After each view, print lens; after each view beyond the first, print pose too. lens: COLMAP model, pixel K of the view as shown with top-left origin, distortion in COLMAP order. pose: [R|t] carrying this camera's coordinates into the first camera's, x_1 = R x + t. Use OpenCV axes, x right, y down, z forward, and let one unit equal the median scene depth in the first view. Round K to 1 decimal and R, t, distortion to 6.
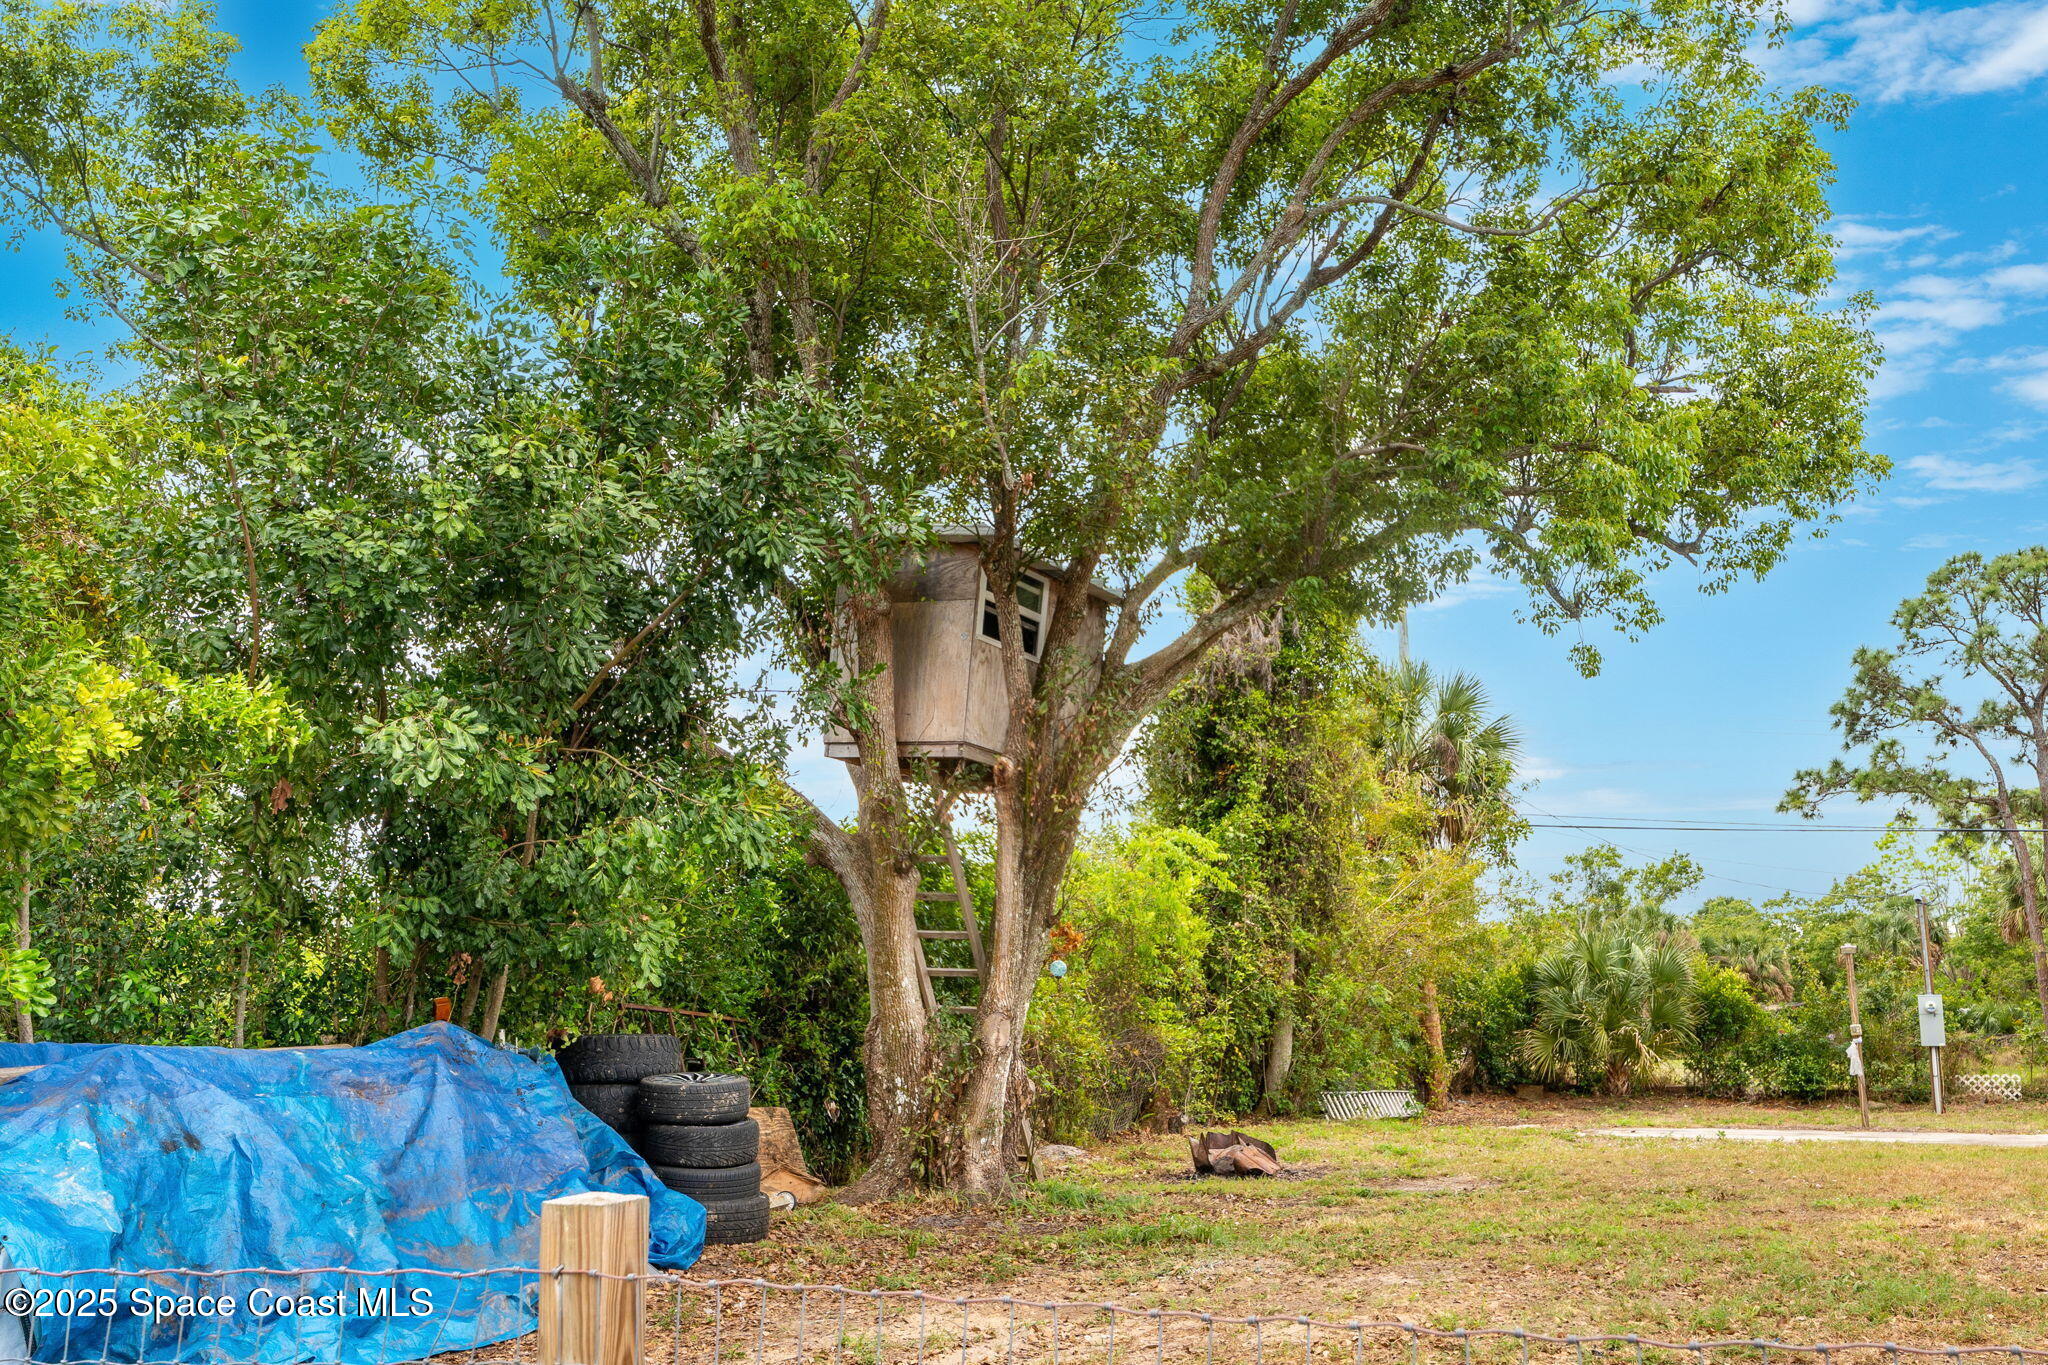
lens RADIAL K [[2039.2, 0, 1024.0], [0, 2039.2, 682.5], [0, 0, 1]] dist [-0.001302, -0.003989]
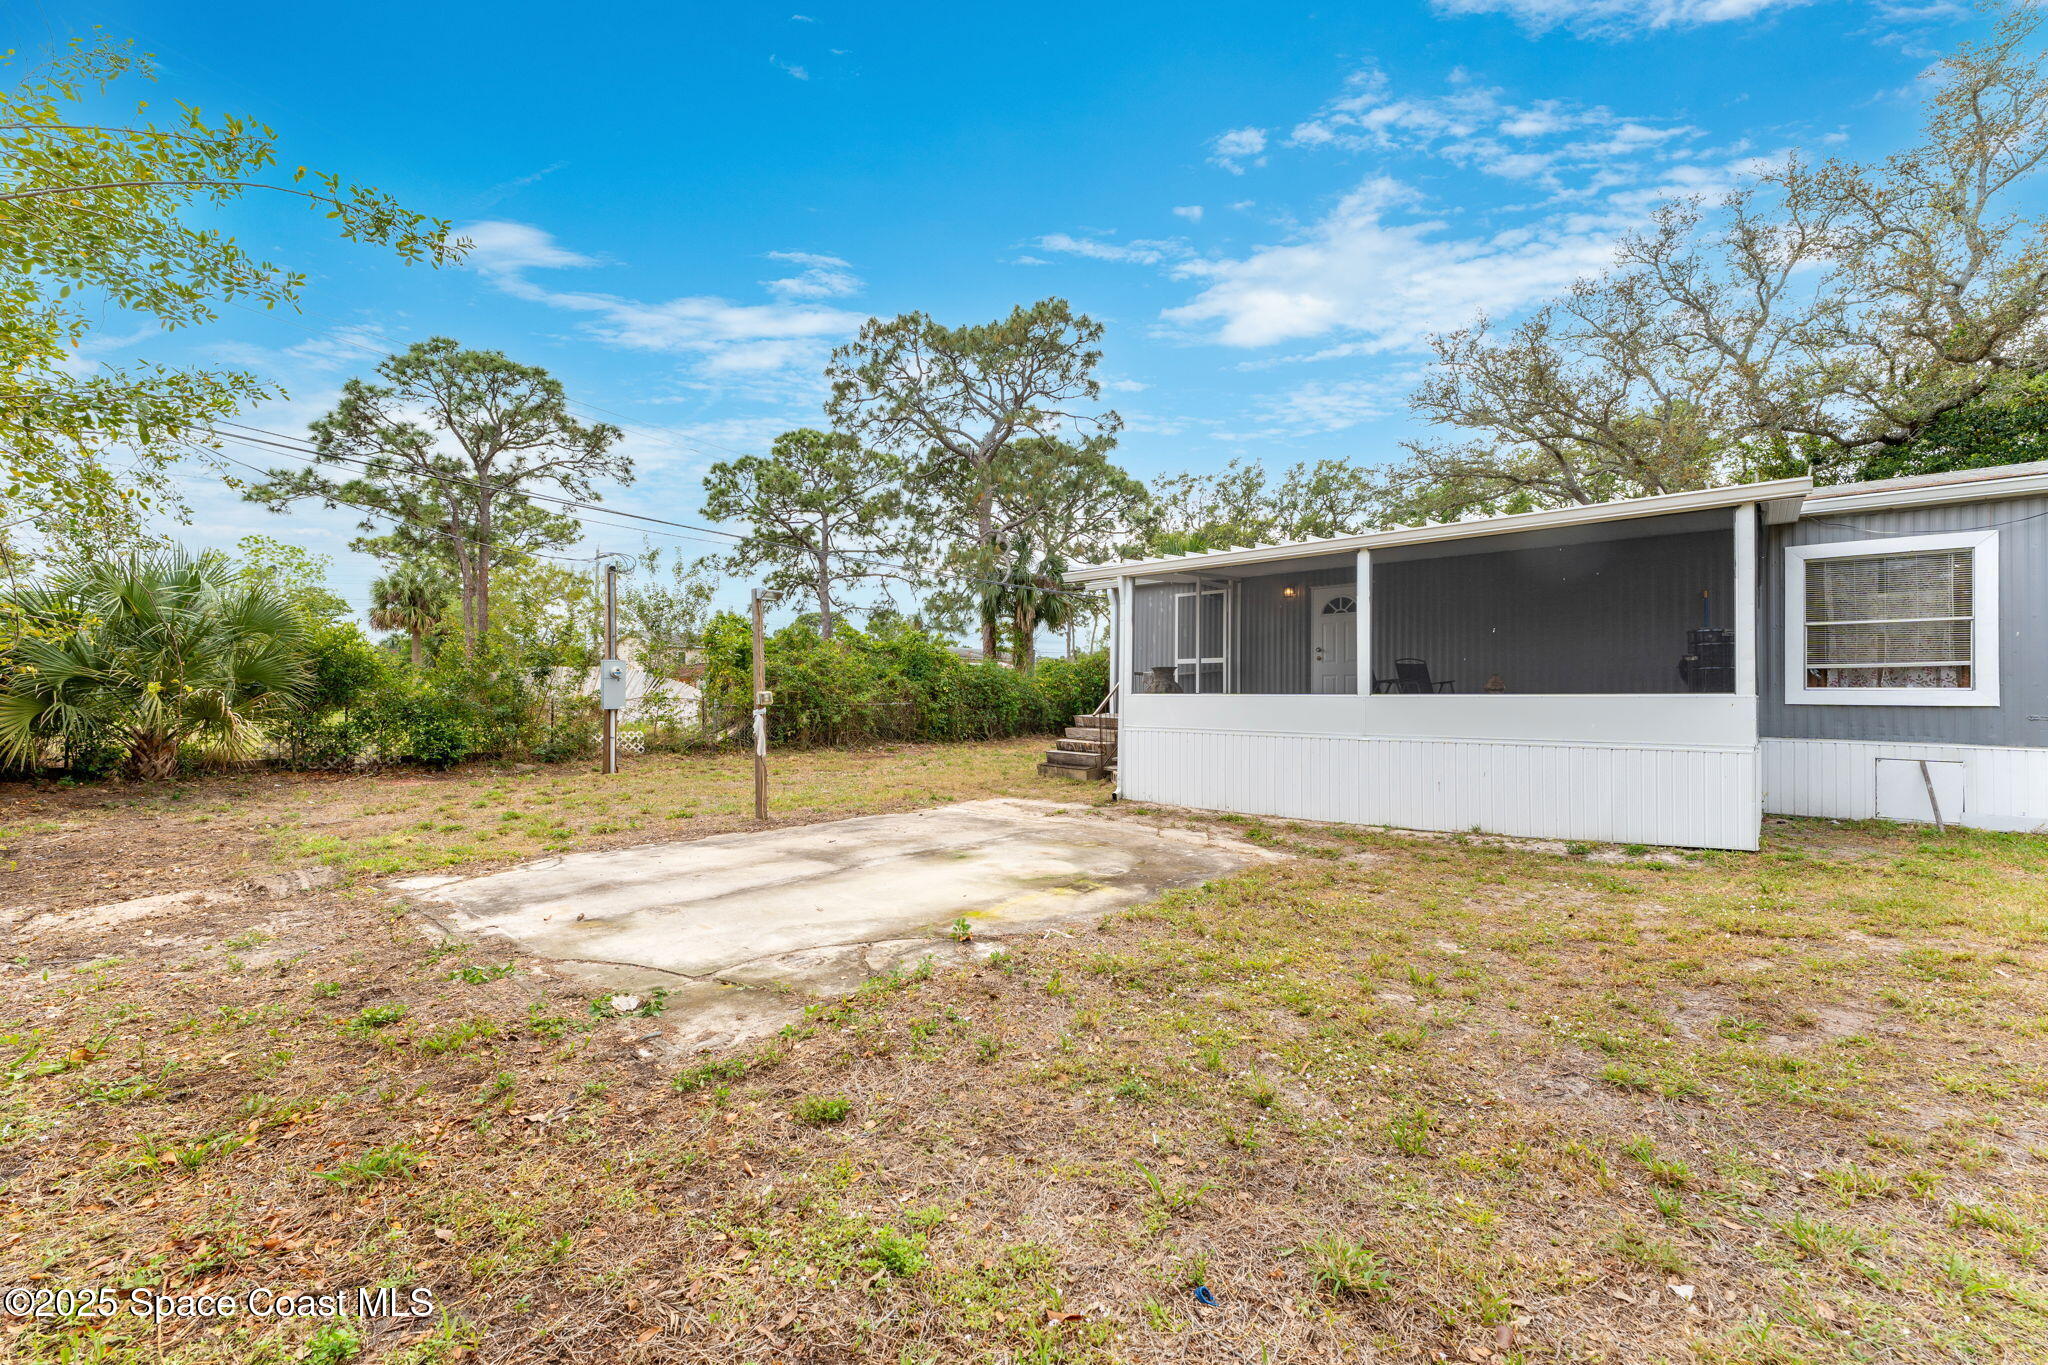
lens RADIAL K [[811.6, 0, 1026.5], [0, 811.6, 685.0], [0, 0, 1]] dist [0.000773, 0.000293]
pose [[0.317329, 0.005059, 0.948302, 0.079838], [-0.164596, 0.985102, 0.049823, 0.073352], [-0.933922, -0.171897, 0.313434, 0.445309]]
